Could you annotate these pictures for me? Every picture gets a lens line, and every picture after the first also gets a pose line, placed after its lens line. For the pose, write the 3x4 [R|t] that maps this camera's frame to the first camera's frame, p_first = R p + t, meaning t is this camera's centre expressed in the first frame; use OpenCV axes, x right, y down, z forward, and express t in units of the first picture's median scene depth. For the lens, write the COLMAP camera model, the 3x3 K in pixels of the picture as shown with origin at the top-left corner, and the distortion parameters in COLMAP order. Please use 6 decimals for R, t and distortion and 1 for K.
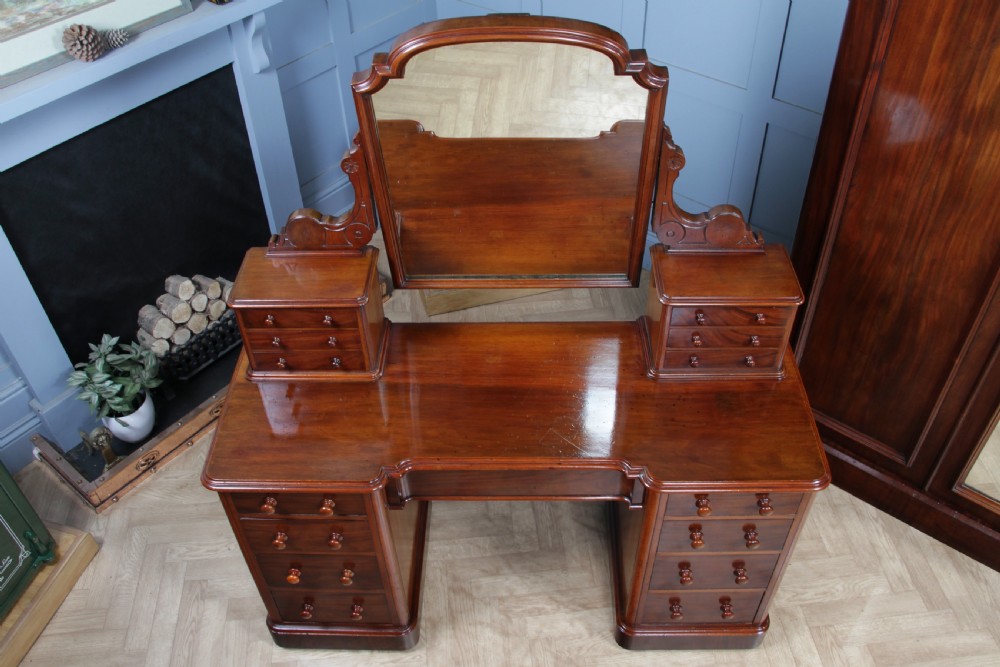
lens RADIAL K [[859.8, 0, 497.8], [0, 859.8, 337.4], [0, 0, 1]] dist [-0.142652, 0.078951]
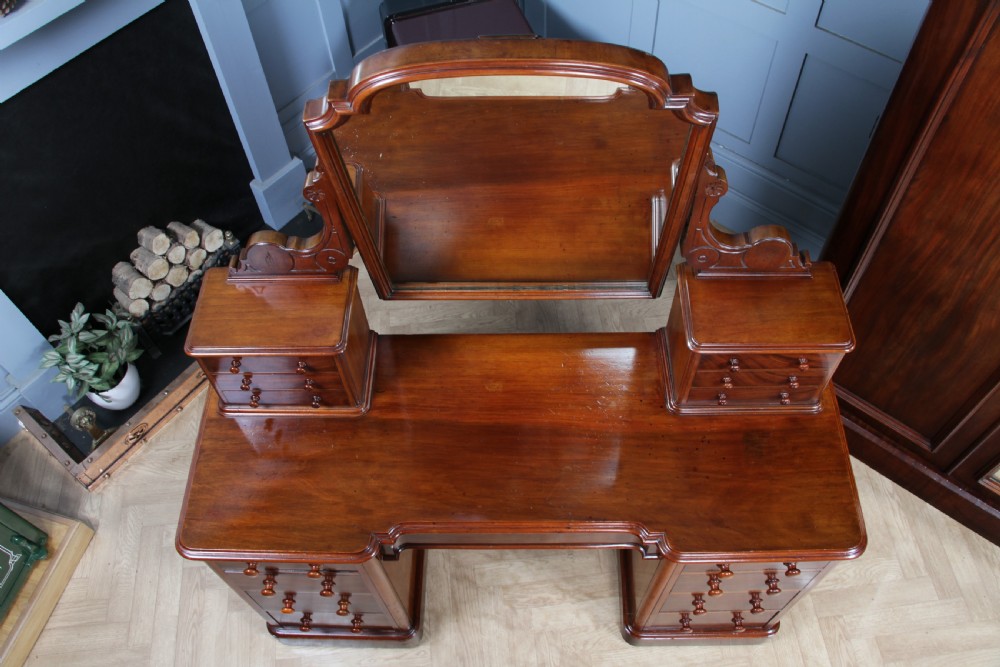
lens RADIAL K [[806.5, 0, 499.2], [0, 806.5, 342.1], [0, 0, 1]] dist [-0.146845, 0.083717]
pose [[0.999930, -0.011159, -0.003940, 0.003556], [0.011773, 0.971925, 0.234997, -0.193671], [0.001207, -0.235027, 0.971988, 0.183617]]
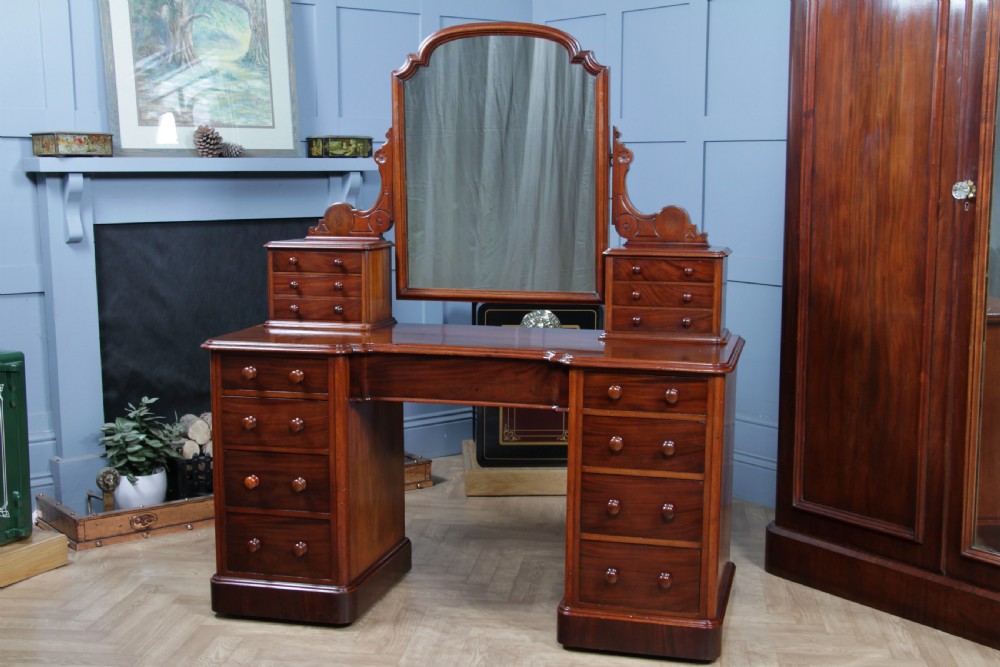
lens RADIAL K [[1266.5, 0, 515.0], [0, 1266.5, 346.5], [0, 0, 1]] dist [-0.003562, 0.000000]
pose [[0.976646, 0.060865, -0.206055, 0.361492], [-0.166464, 0.820700, -0.546573, 0.863633], [0.135842, 0.568108, 0.811665, -0.314668]]
